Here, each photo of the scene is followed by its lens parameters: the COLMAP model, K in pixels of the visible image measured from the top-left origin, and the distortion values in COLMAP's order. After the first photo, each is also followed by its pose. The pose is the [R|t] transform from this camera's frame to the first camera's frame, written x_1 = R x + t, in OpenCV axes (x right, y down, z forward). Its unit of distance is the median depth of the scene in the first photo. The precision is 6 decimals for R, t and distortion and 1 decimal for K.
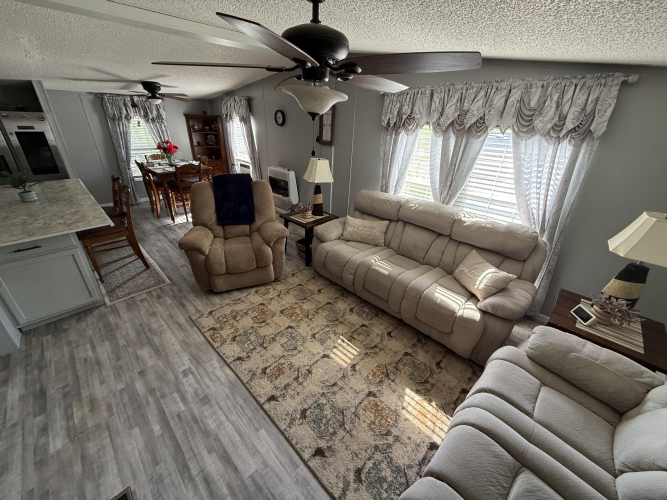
lens RADIAL K [[264.2, 0, 332.6], [0, 264.2, 248.0], [0, 0, 1]] dist [-0.000606, -0.000195]
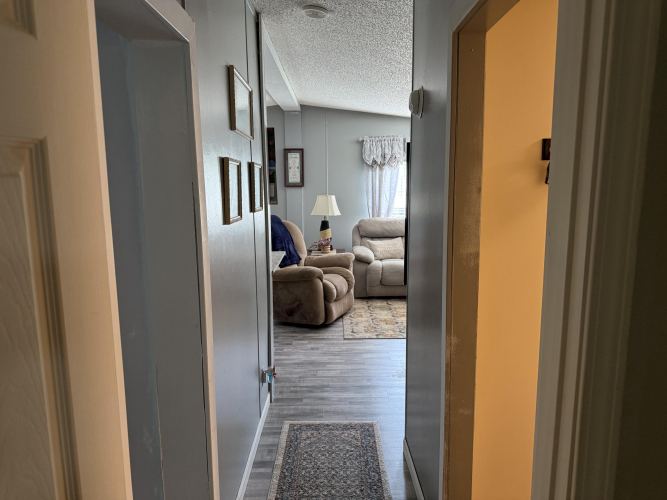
lens RADIAL K [[465.5, 0, 332.8], [0, 465.5, 253.4], [0, 0, 1]] dist [0.003328, 0.000180]
pose [[0.715310, -0.148267, 0.682897, -1.852083], [0.337290, 0.929118, -0.151574, 0.228681], [-0.612019, 0.338756, 0.714617, -0.348663]]
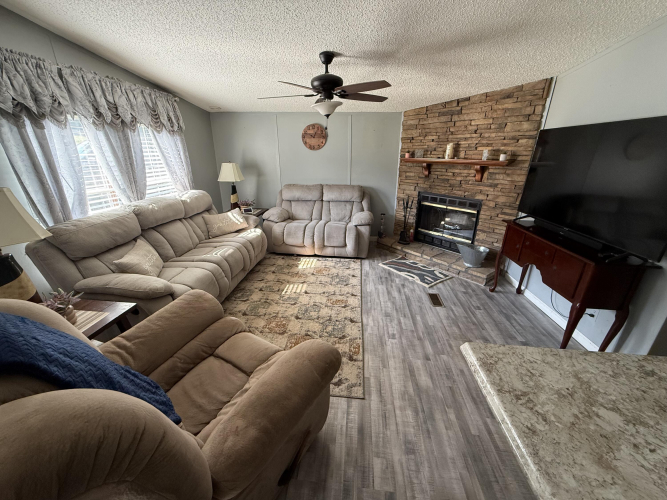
lens RADIAL K [[264.2, 0, 332.6], [0, 264.2, 248.0], [0, 0, 1]] dist [-0.000606, -0.000195]
pose [[-0.625754, -0.306572, 0.717248, -0.922206], [0.319628, 0.738003, 0.594298, -0.471032], [-0.711526, 0.601137, -0.363819, 1.158422]]
